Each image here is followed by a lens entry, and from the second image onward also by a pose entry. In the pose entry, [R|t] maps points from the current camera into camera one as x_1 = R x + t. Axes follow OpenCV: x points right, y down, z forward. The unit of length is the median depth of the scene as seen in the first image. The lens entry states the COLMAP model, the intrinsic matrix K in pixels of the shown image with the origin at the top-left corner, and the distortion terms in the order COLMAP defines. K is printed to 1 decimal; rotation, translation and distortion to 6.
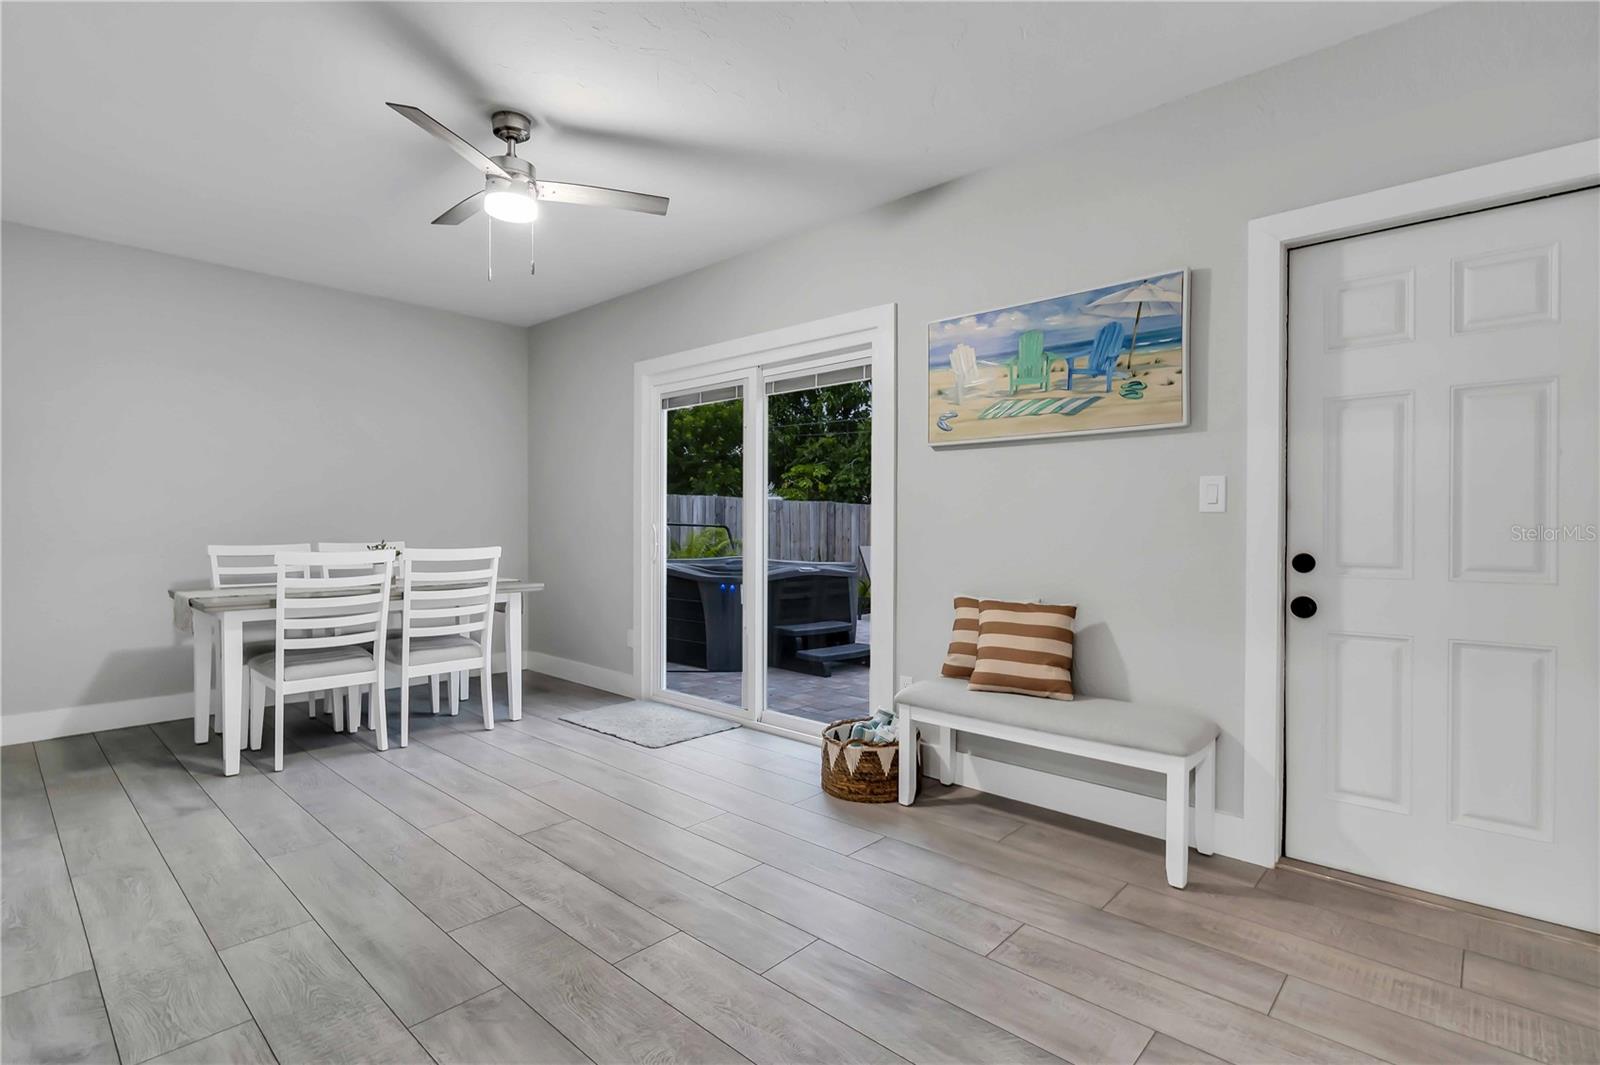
lens RADIAL K [[741.8, 0, 812.0], [0, 741.8, 538.7], [0, 0, 1]] dist [-0.011987, 0.004296]
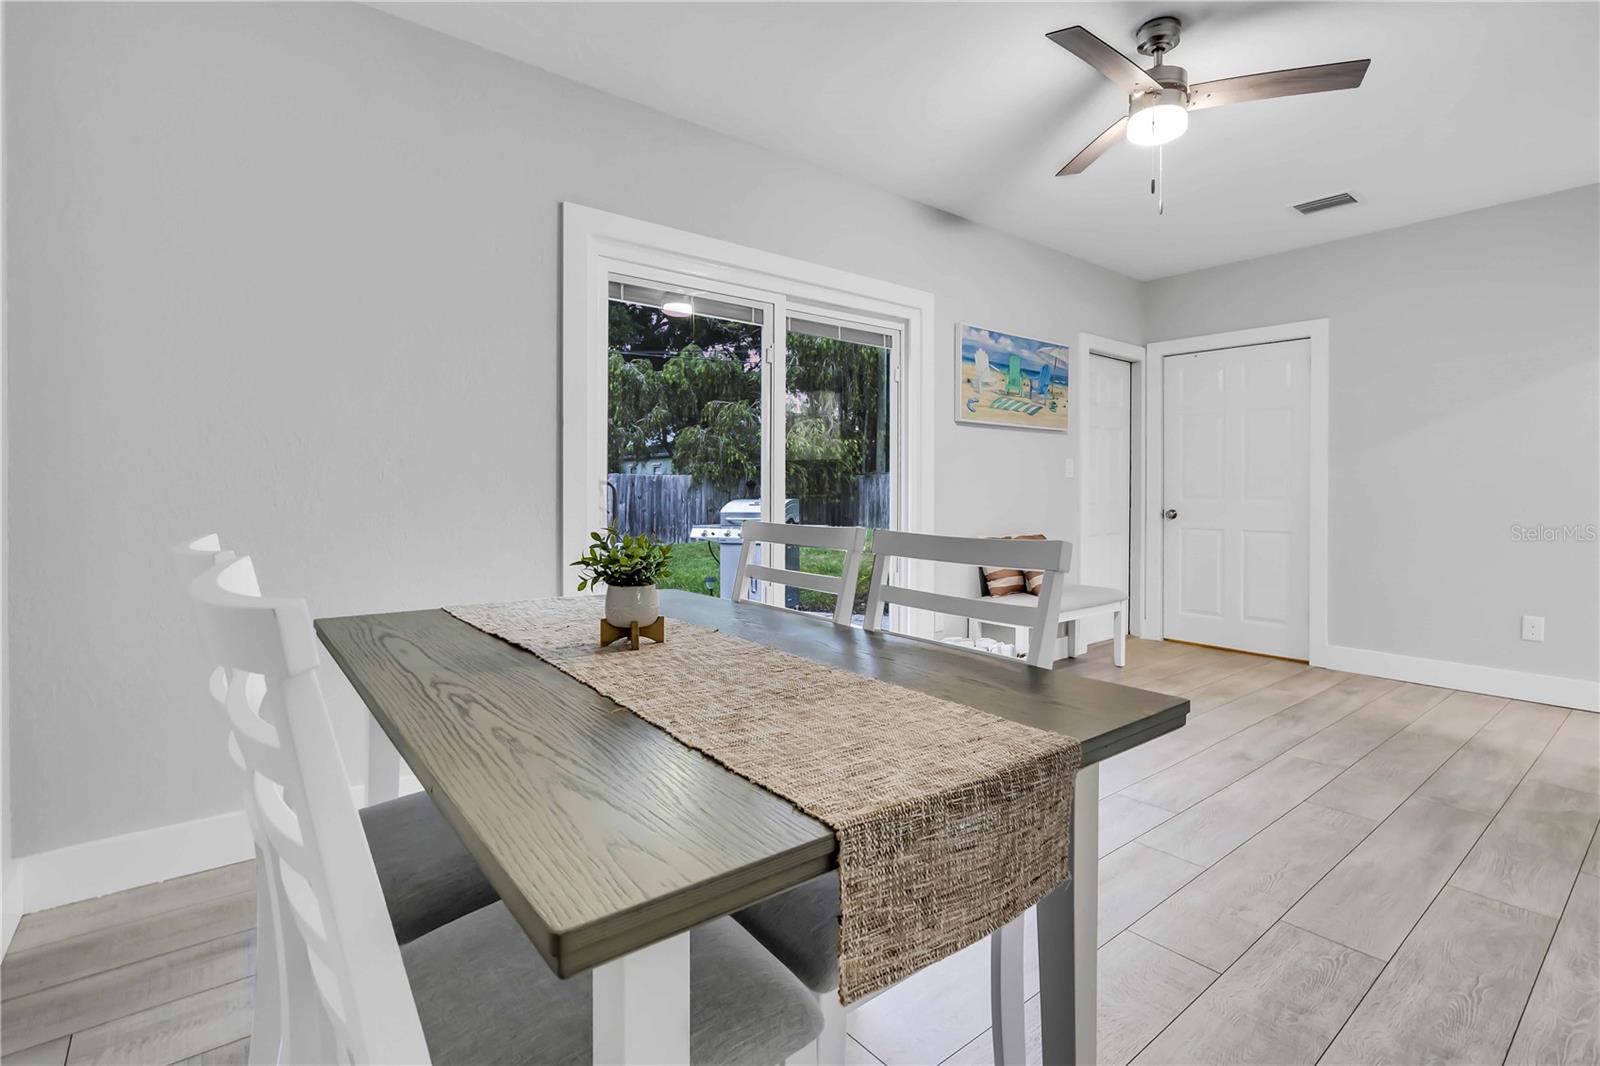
lens RADIAL K [[741.8, 0, 779.6], [0, 741.8, 493.7], [0, 0, 1]] dist [-0.011987, 0.004296]
pose [[0.189277, -0.010327, 0.981869, -1.317300], [0.012832, 0.999885, 0.008043, -0.017157], [-0.981840, 0.011077, 0.189388, 1.228583]]
